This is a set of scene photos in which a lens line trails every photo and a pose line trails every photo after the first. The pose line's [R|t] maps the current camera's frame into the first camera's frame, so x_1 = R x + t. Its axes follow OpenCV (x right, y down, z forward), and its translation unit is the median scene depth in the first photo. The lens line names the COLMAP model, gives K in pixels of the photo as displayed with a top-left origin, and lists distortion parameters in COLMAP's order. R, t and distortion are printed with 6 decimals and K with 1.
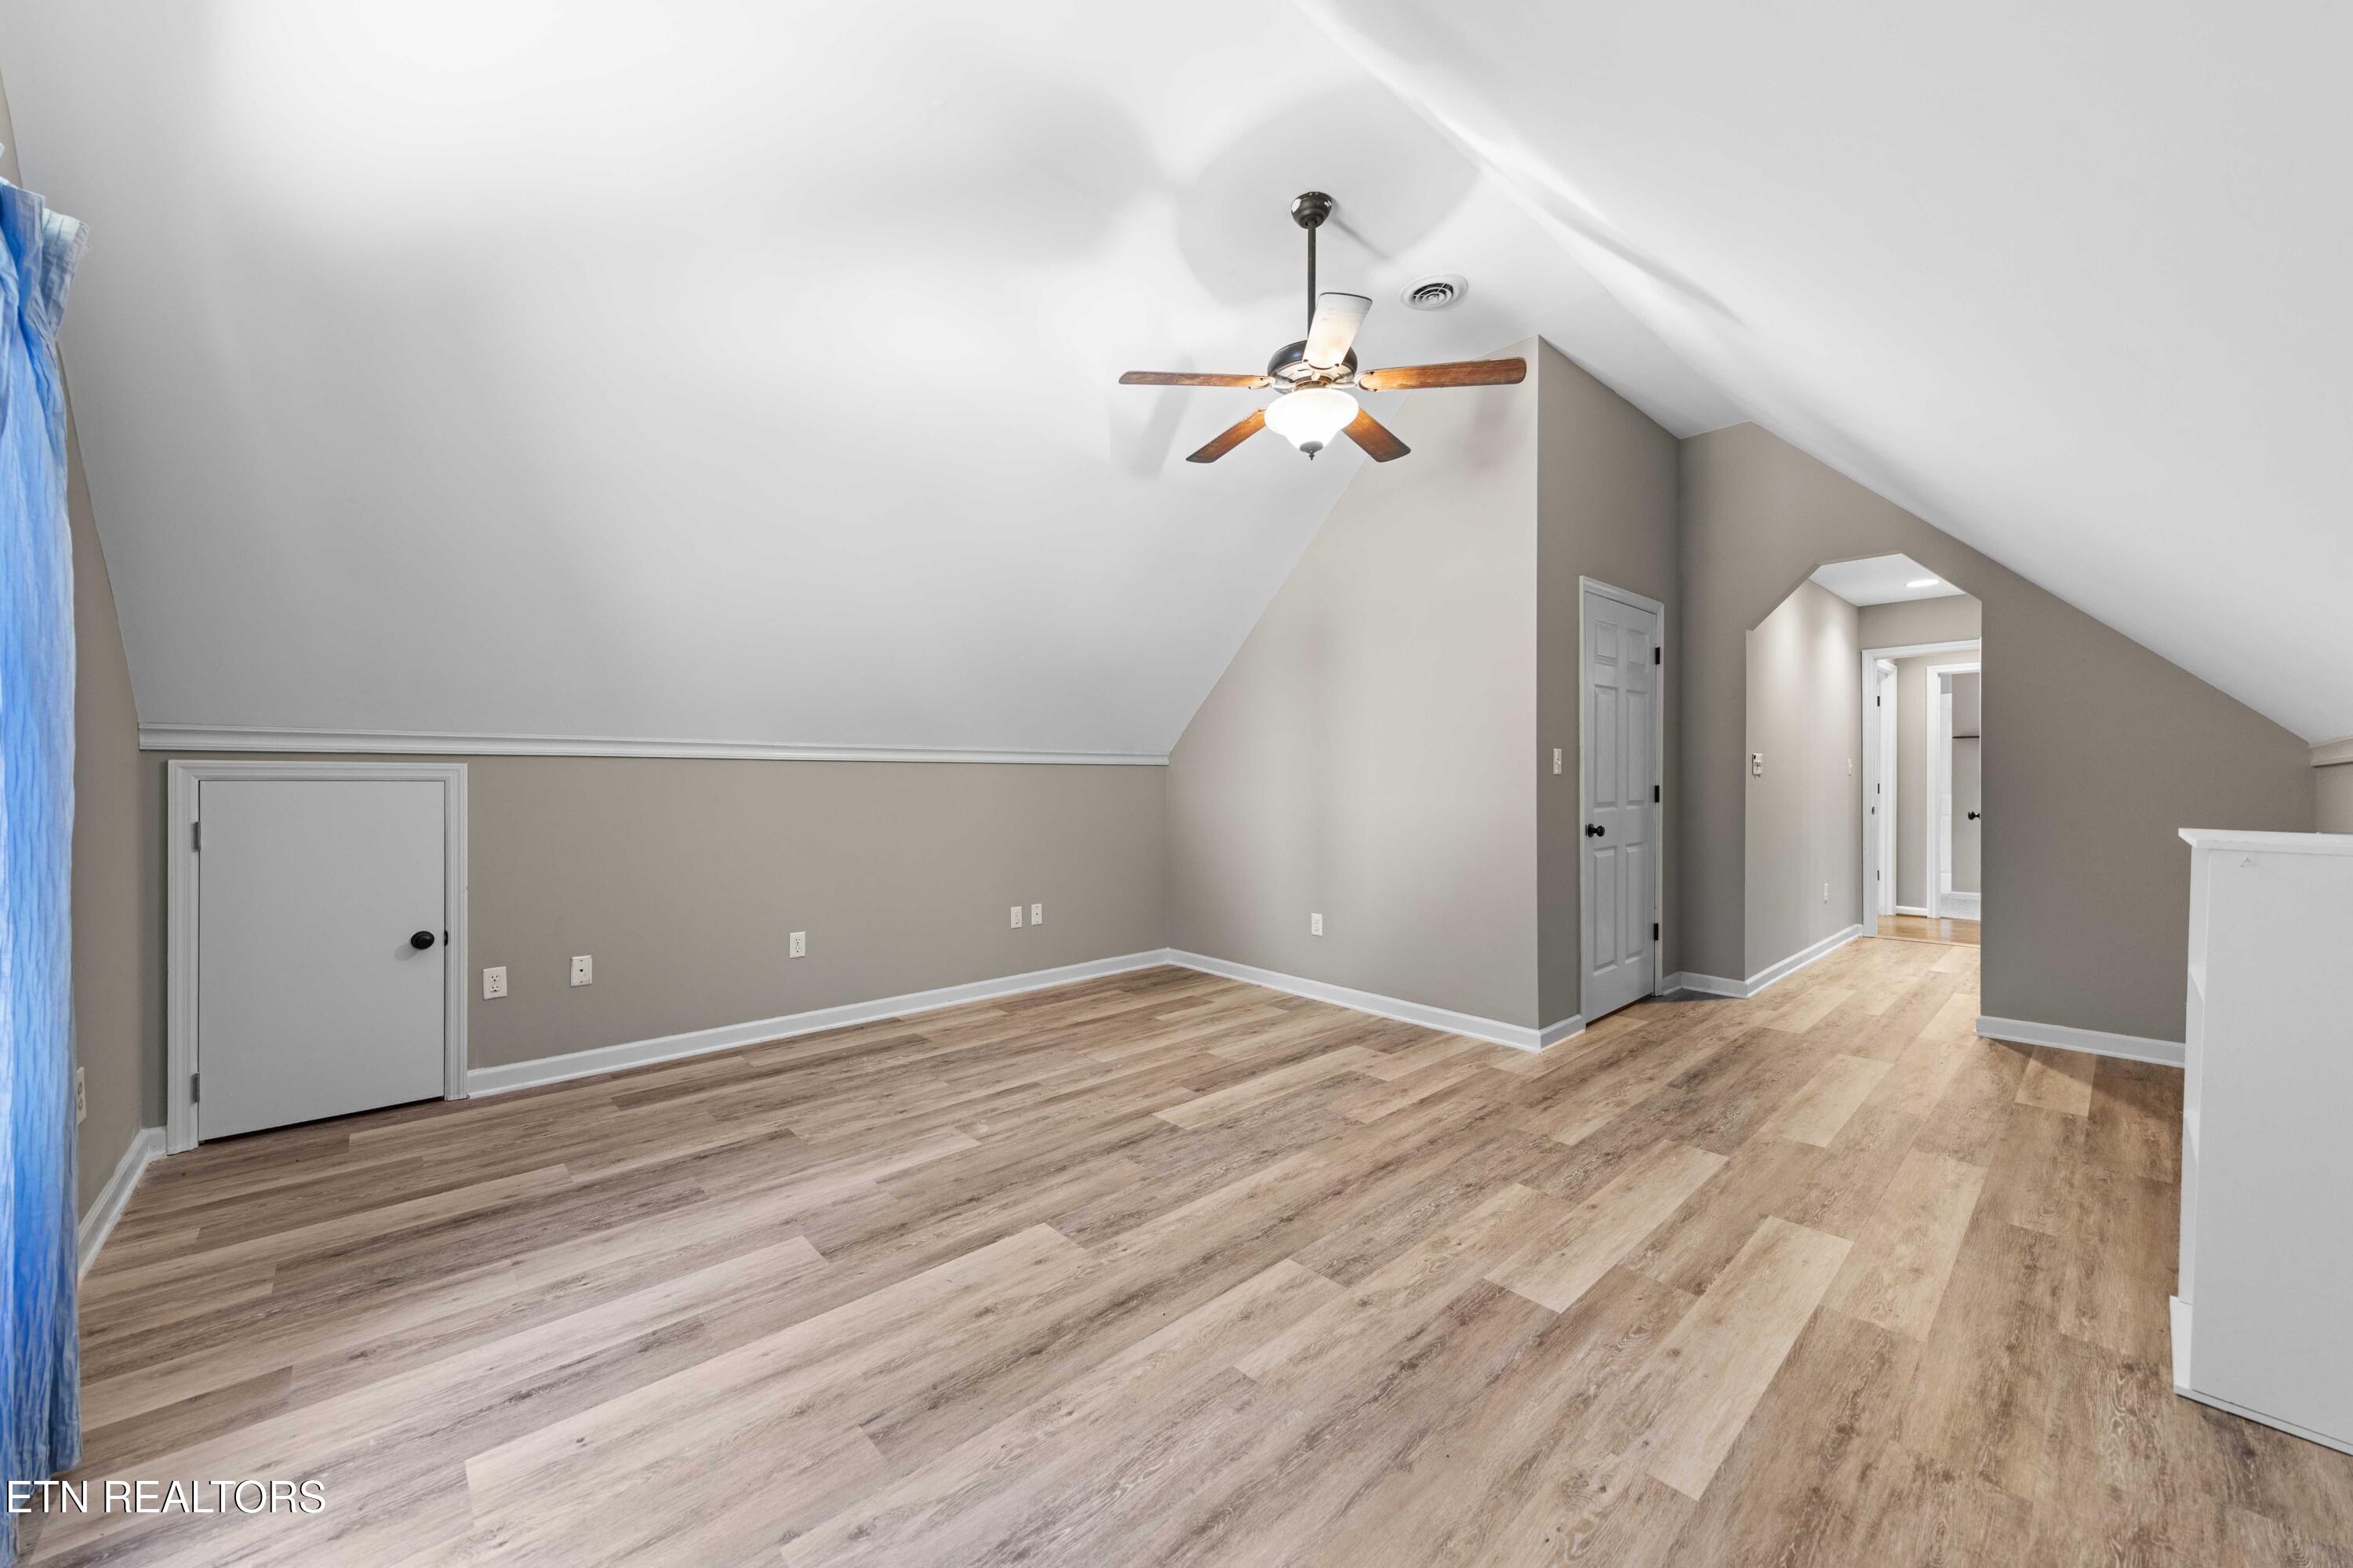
lens RADIAL K [[875.3, 0, 1176.5], [0, 875.3, 784.0], [0, 0, 1]] dist [0.010213, 0.000073]
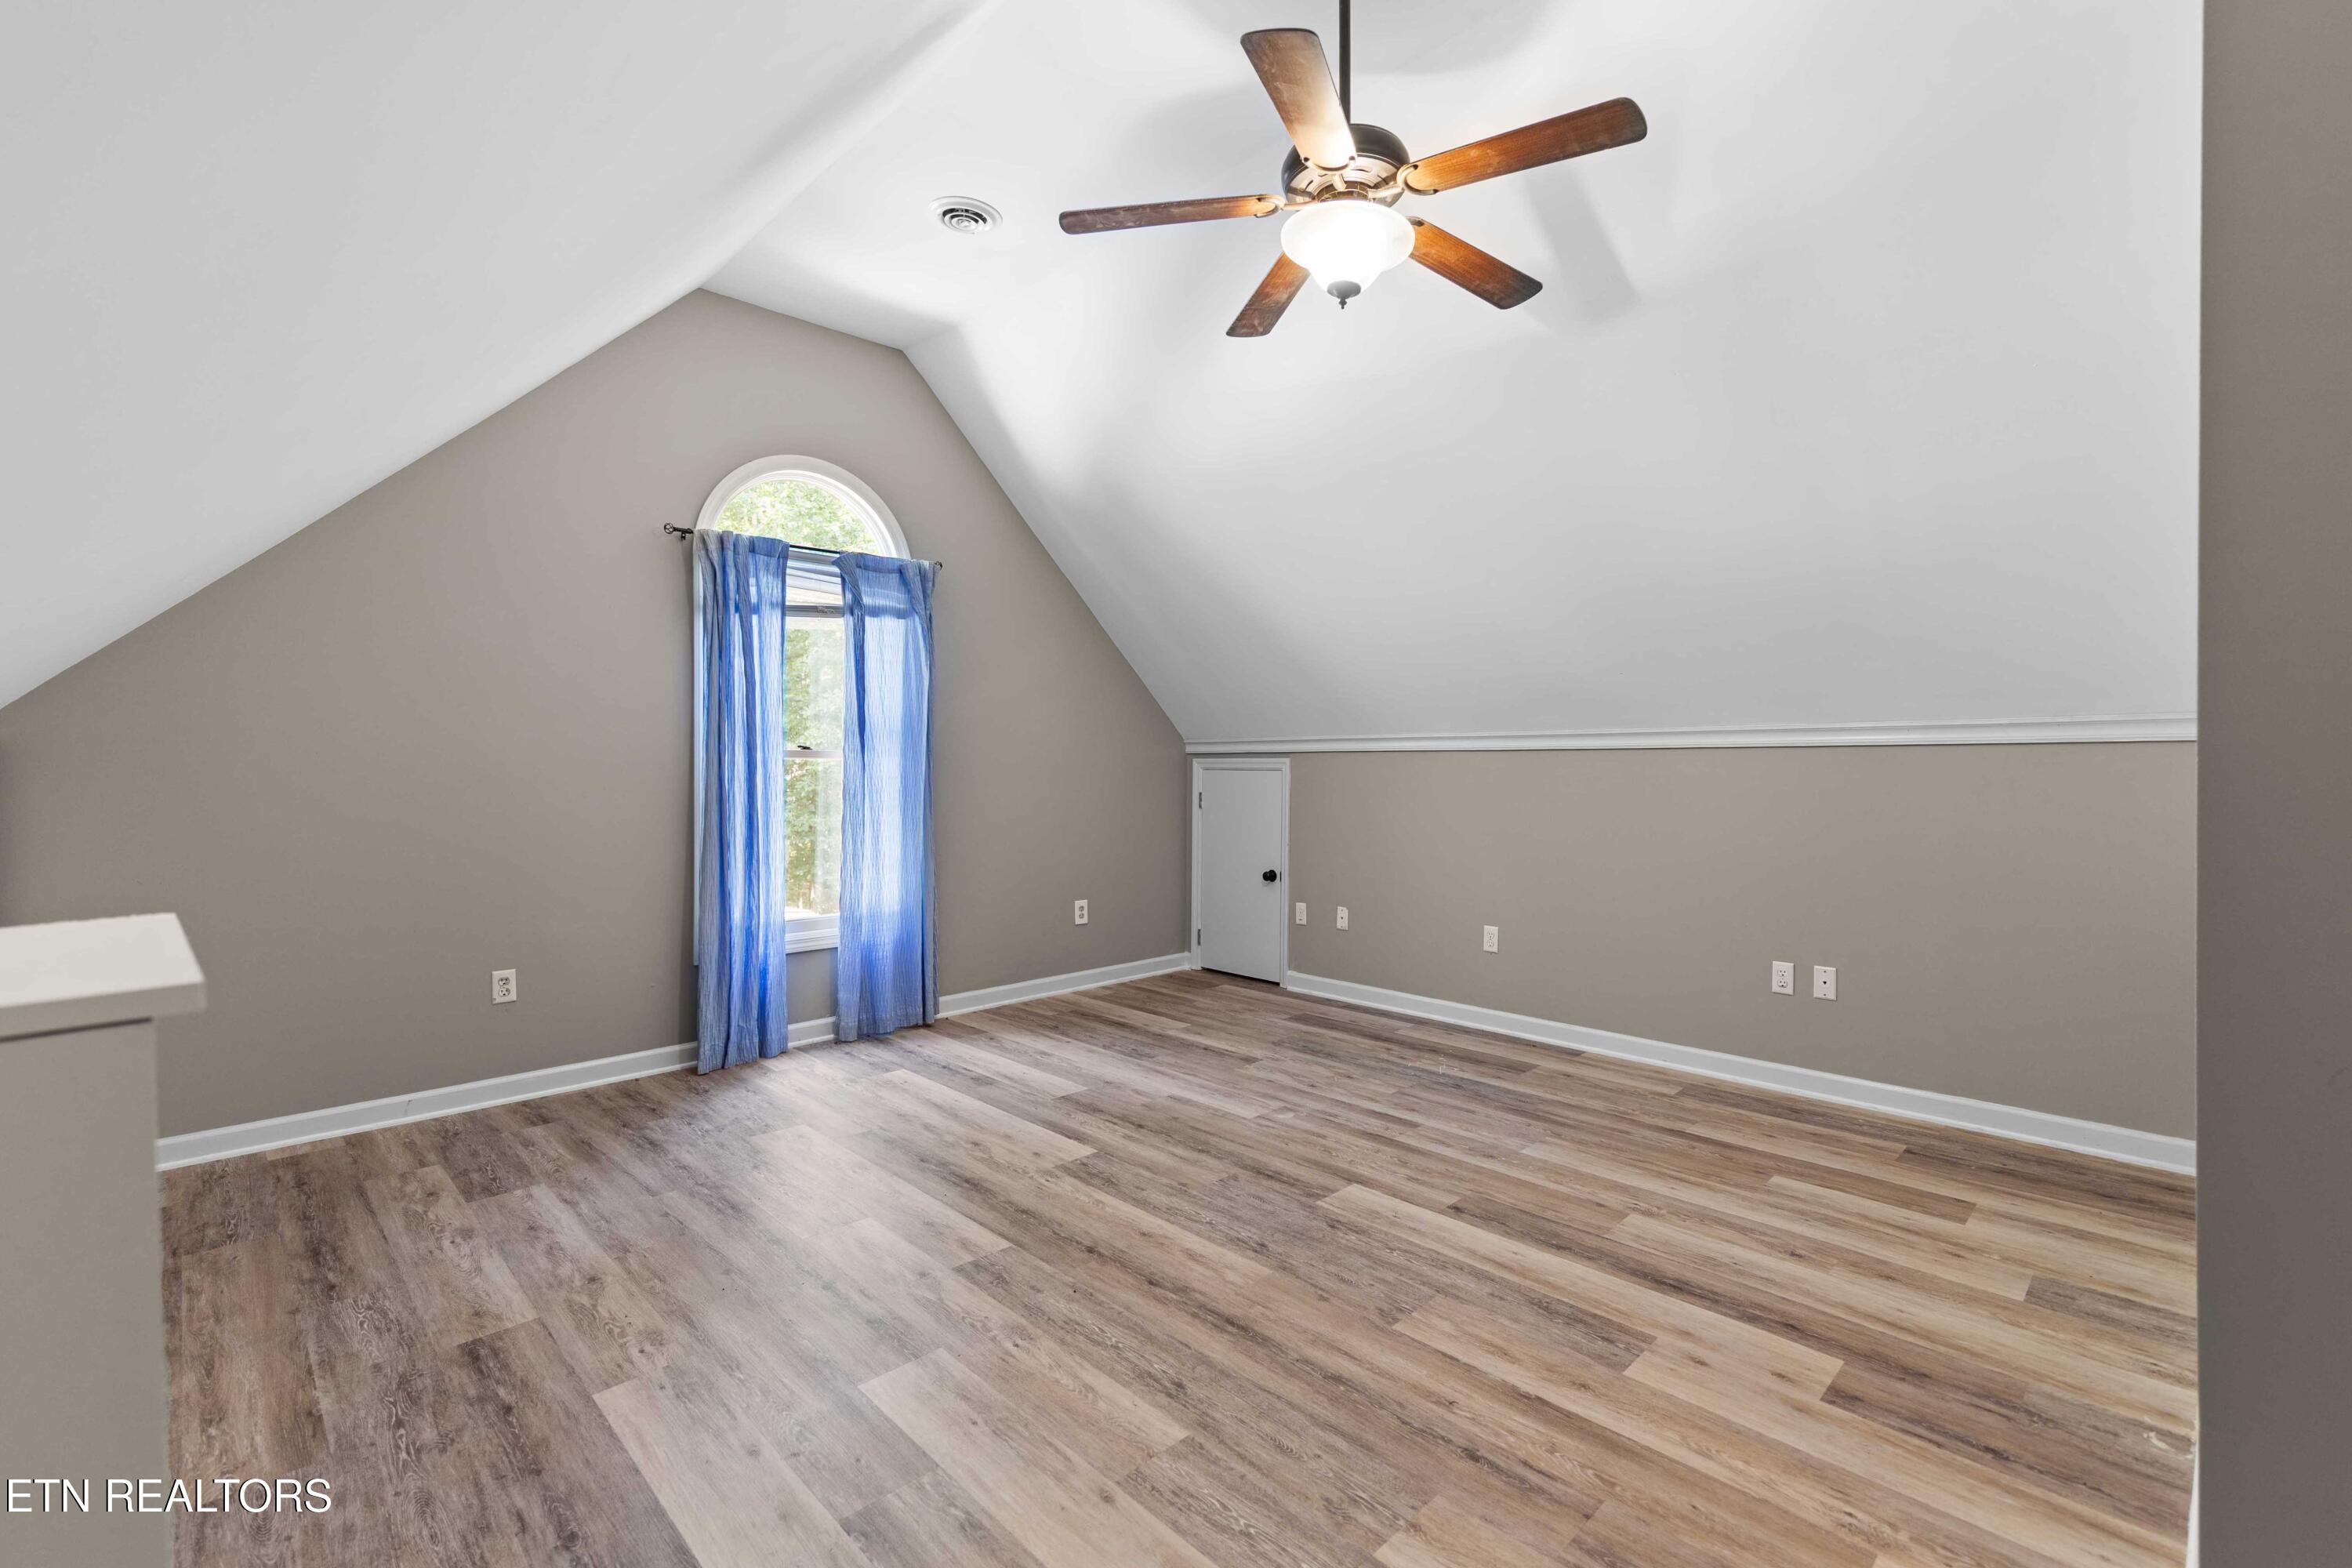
lens RADIAL K [[1027.1, 0, 1176.0], [0, 1027.1, 784.0], [0, 0, 1]] dist [0.015306, -0.000546]
pose [[0.022723, 0.015451, -0.999622, 0.916994], [-0.006288, 0.999863, 0.015312, -0.005980], [0.999722, 0.005938, 0.022817, 0.812787]]
